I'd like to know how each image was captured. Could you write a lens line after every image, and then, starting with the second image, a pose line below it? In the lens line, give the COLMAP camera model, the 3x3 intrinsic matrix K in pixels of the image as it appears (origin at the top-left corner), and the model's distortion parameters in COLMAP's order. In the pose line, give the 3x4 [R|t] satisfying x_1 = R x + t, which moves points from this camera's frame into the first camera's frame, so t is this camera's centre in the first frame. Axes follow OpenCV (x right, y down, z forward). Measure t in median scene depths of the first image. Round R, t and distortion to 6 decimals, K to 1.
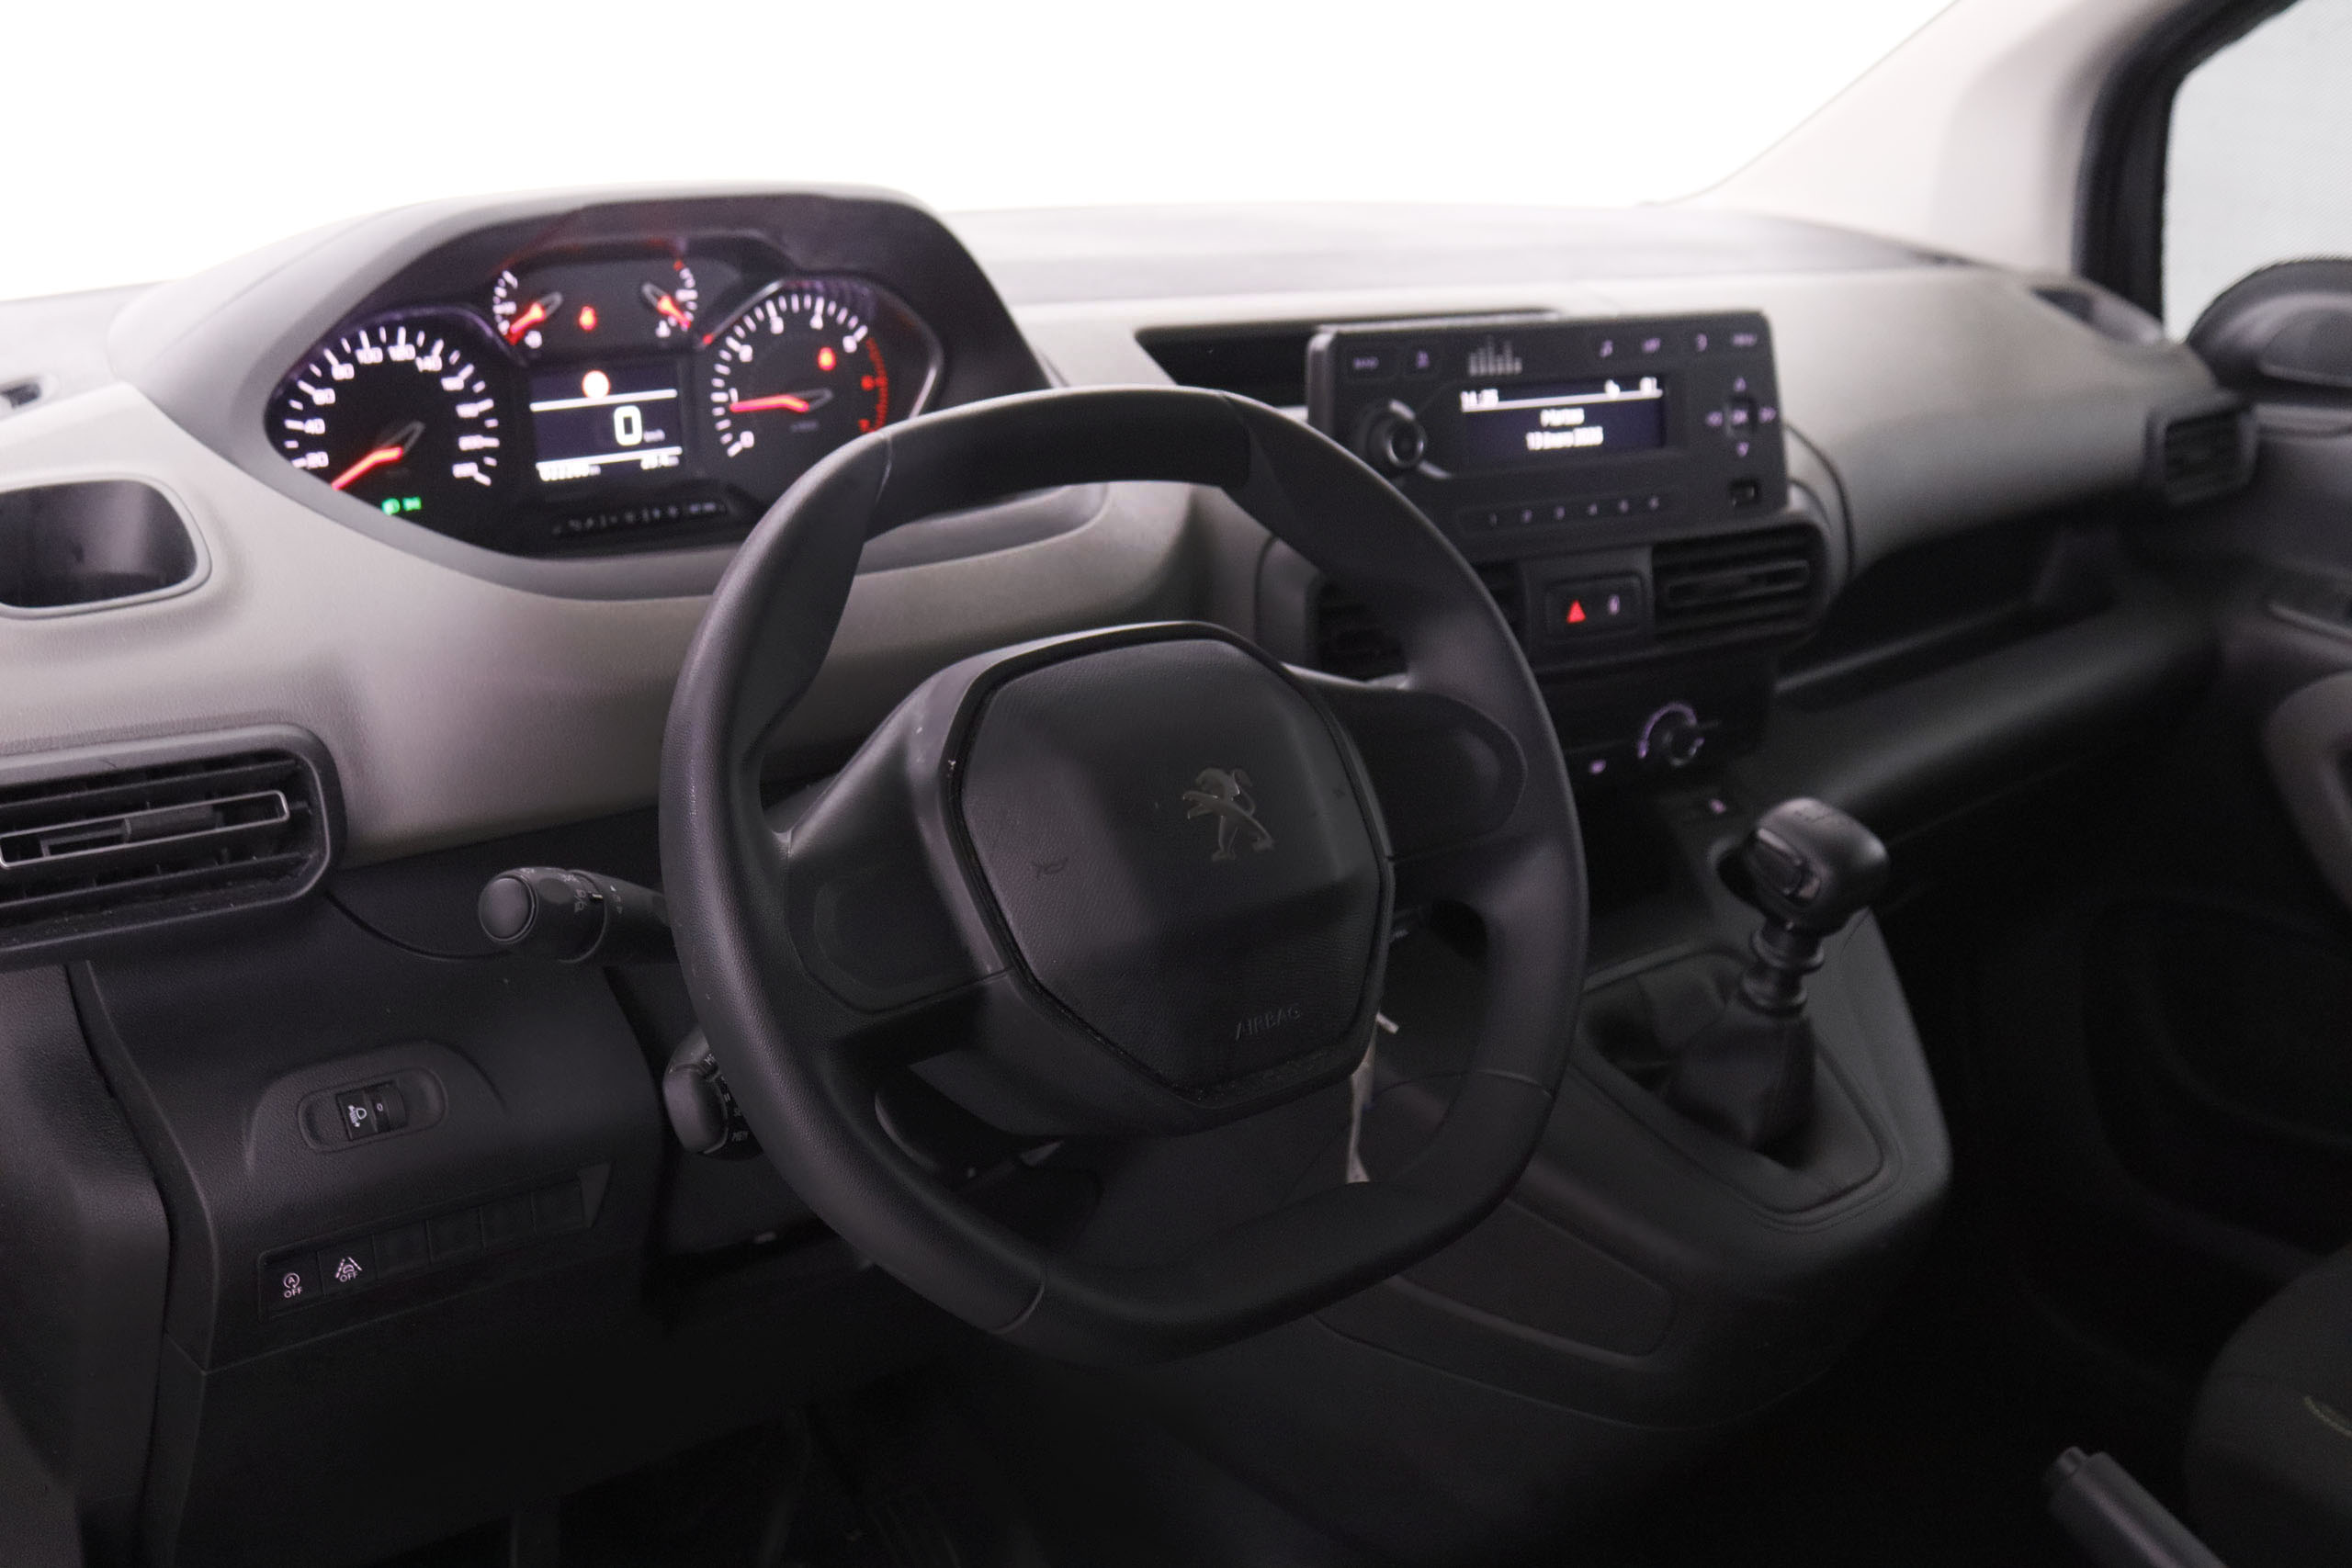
lens RADIAL K [[2340.2, 0, 1176.0], [0, 2340.2, 784.0], [0, 0, 1]] dist [-0.146354, 0.186664]
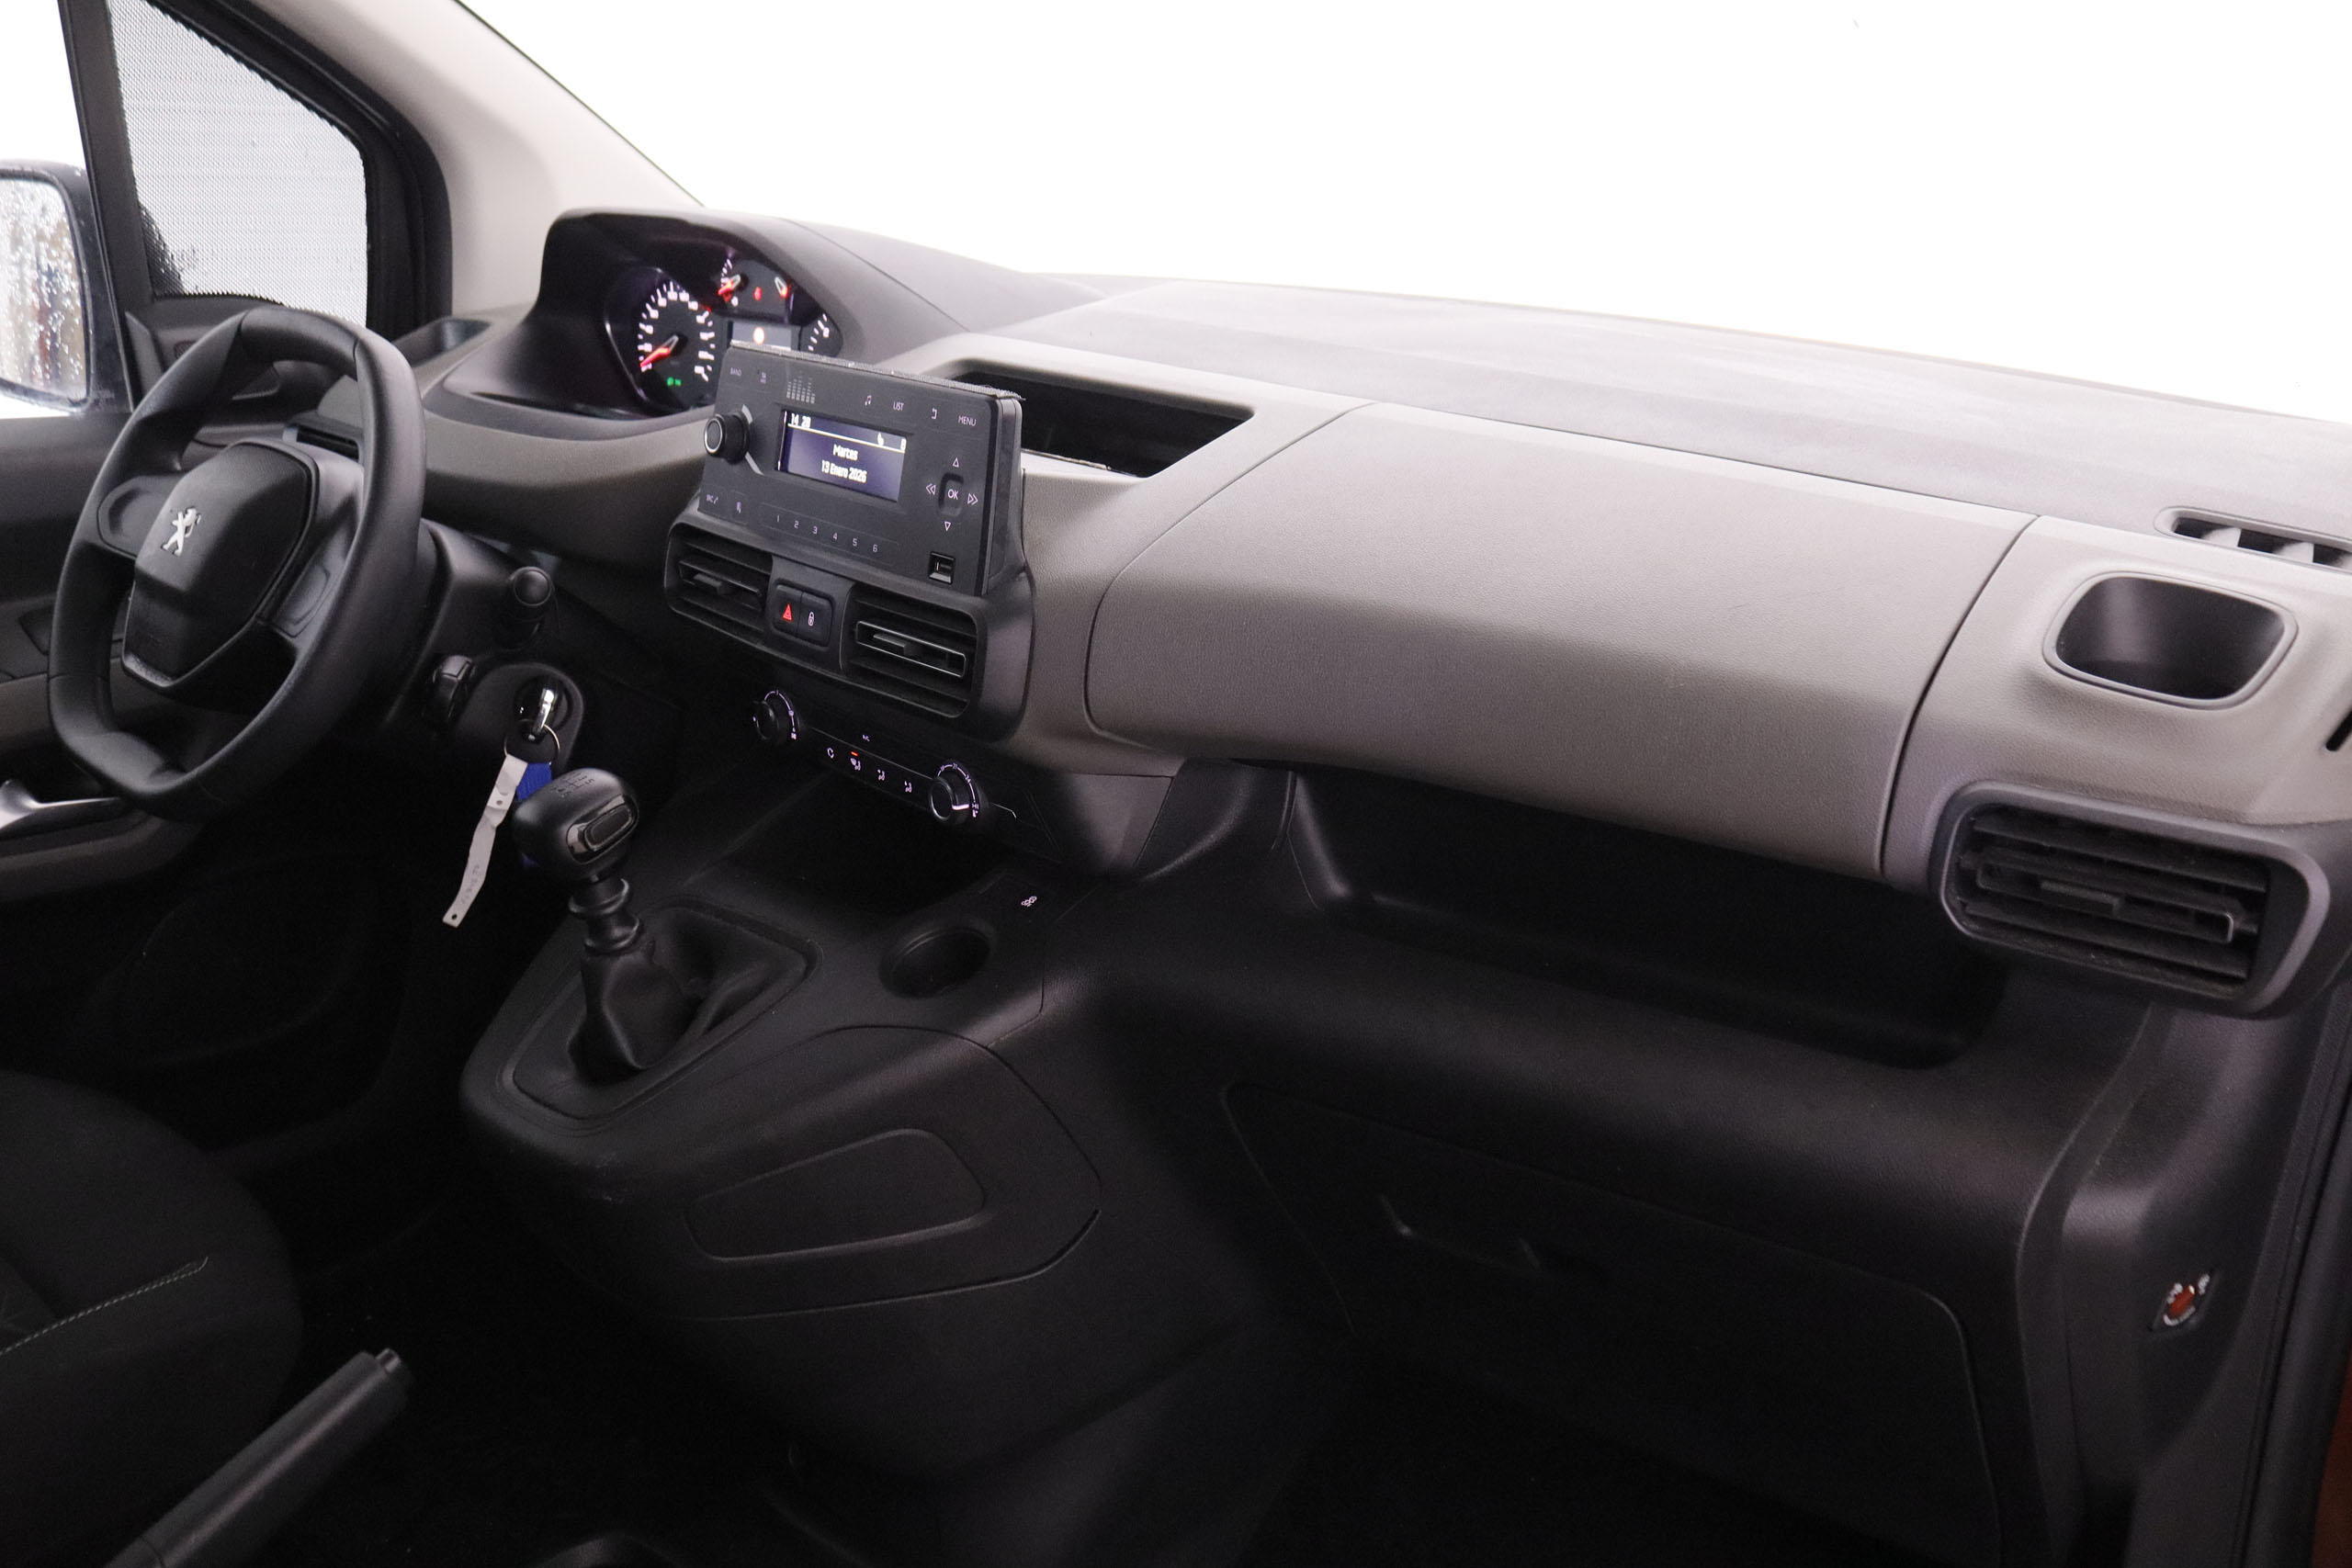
lens RADIAL K [[2116.6, 0, 1176.0], [0, 2116.6, 784.0], [0, 0, 1]] dist [-0.155505, 0.000440]
pose [[0.204669, 0.296305, -0.932906, 1.236908], [-0.329975, 0.918179, 0.219234, -0.293995], [0.921535, 0.262965, 0.285696, 0.911656]]
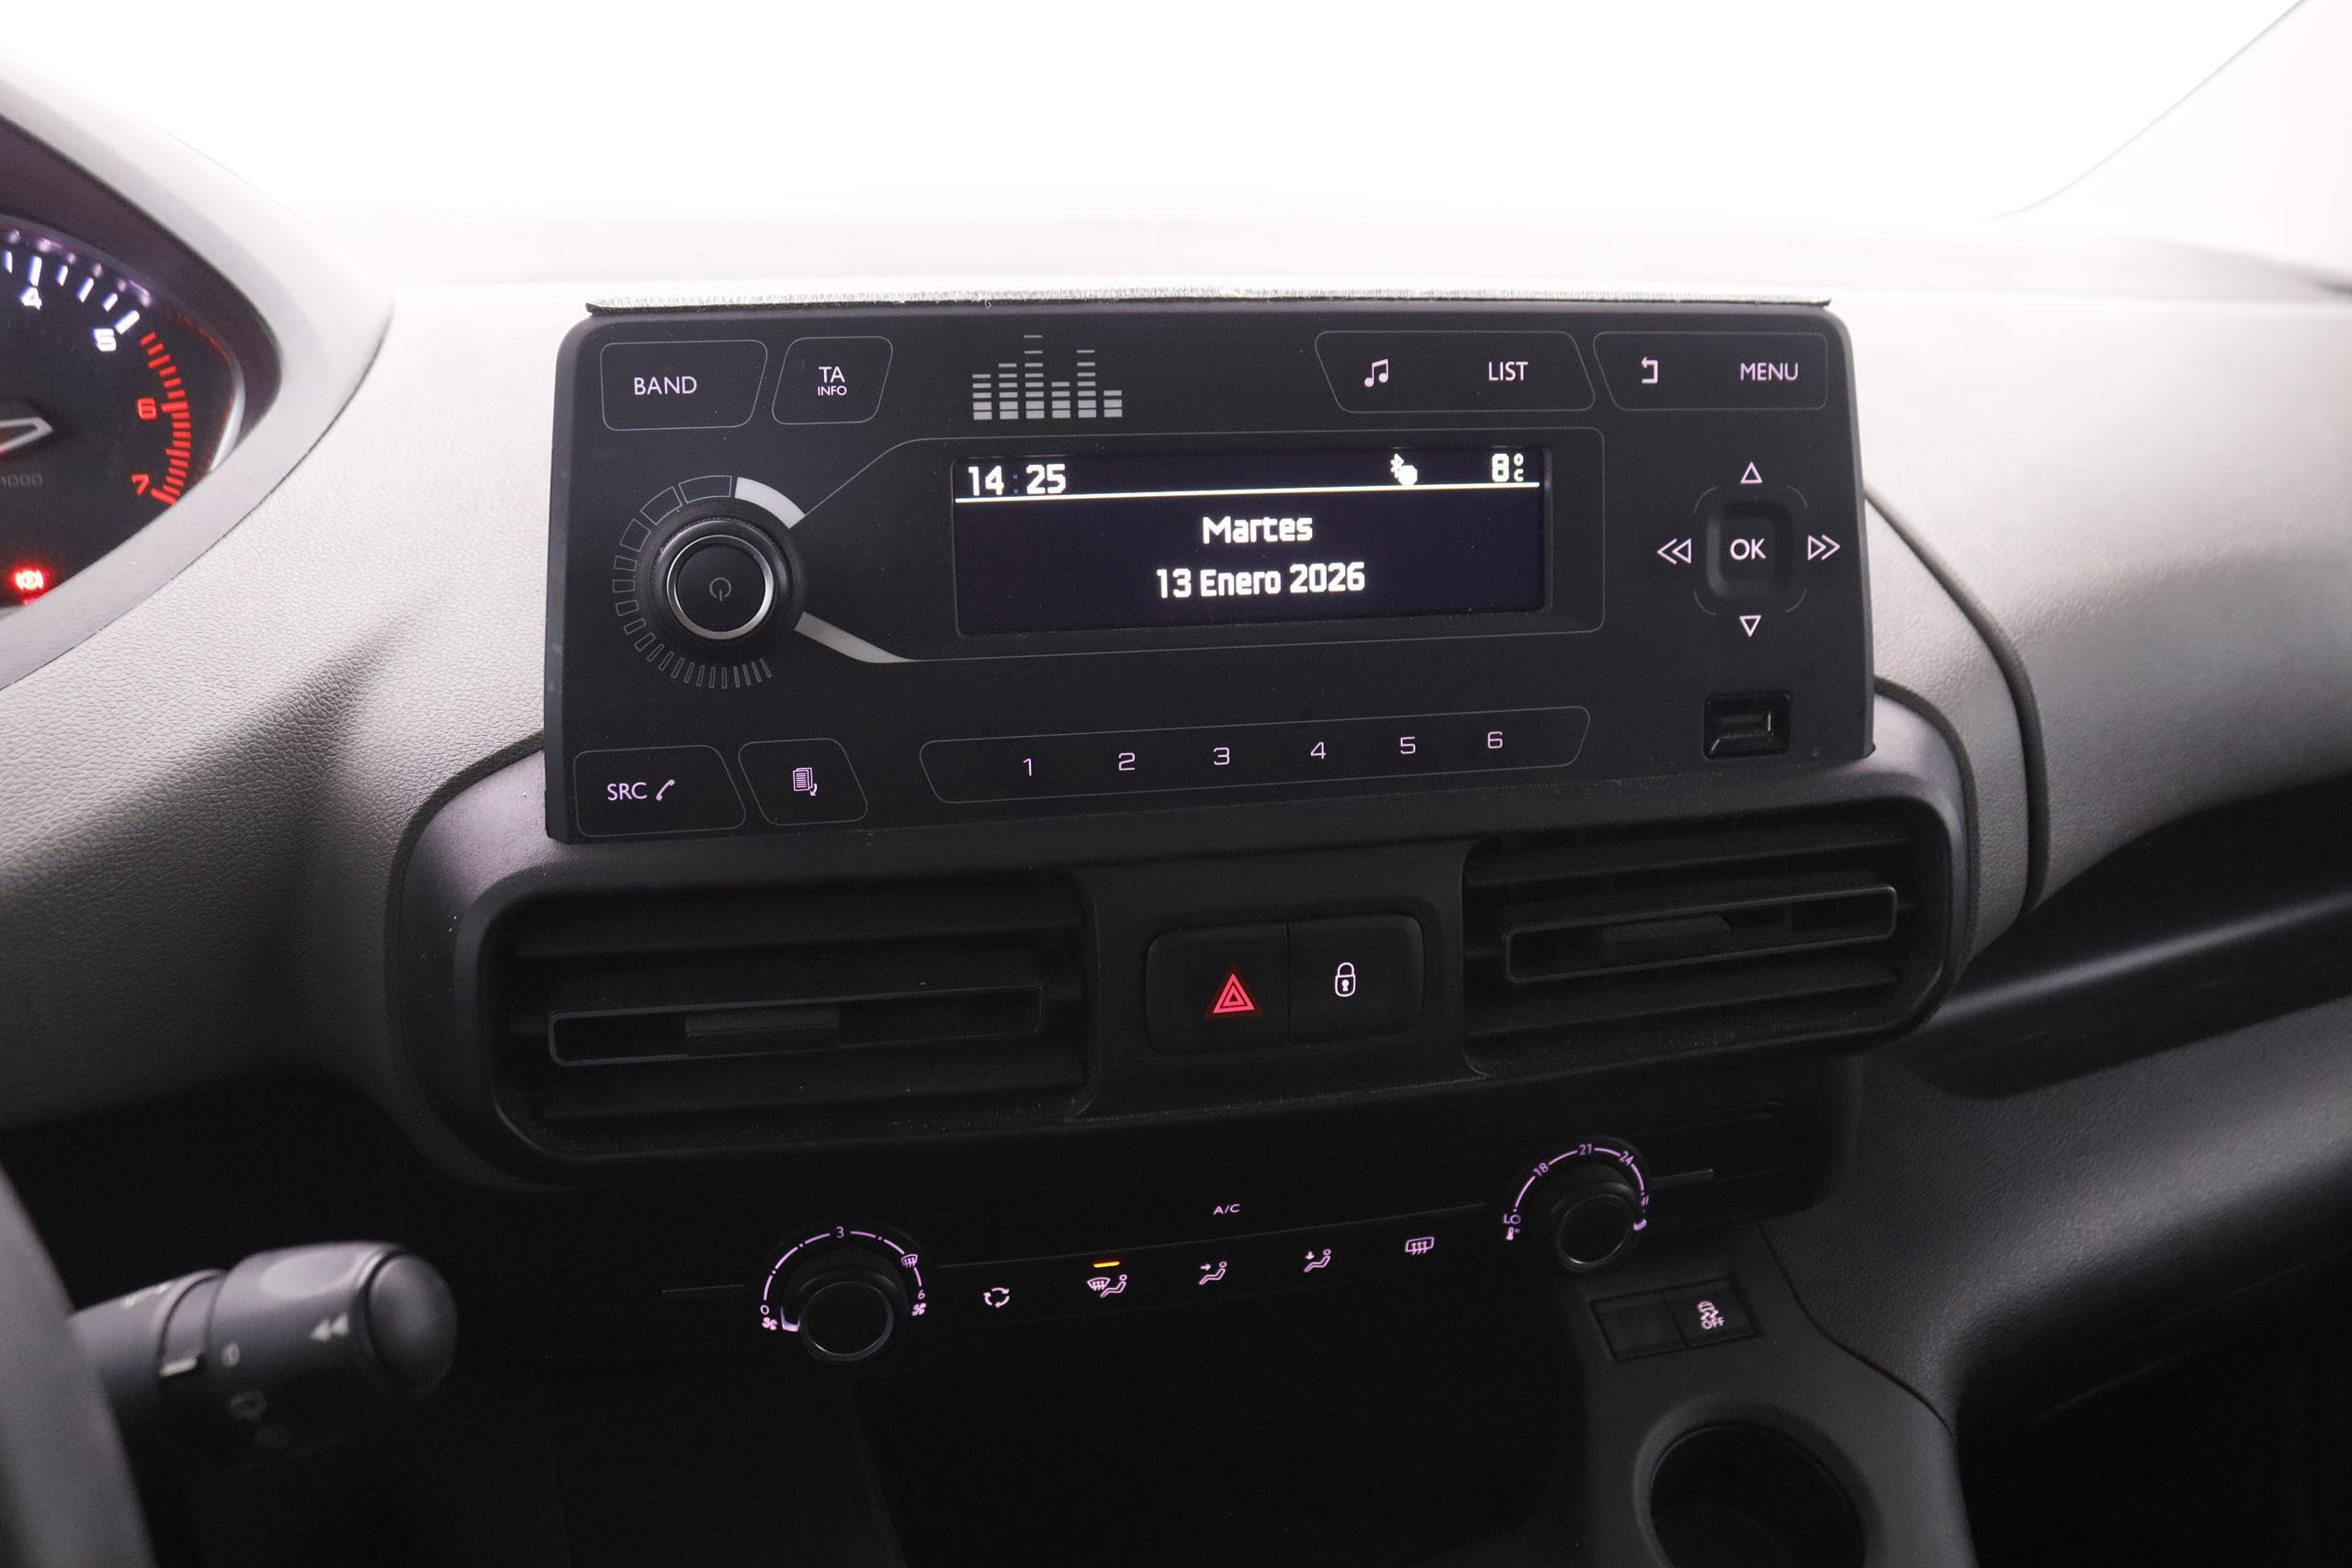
lens RADIAL K [[1881.5, 0, 1176.0], [0, 1881.5, 784.0], [0, 0, 1]] dist [-0.152276, 0.100958]
pose [[0.956821, 0.095073, -0.274692, 0.255171], [-0.091287, 0.995470, 0.026564, -0.121436], [0.275973, -0.000341, 0.961165, 0.676283]]
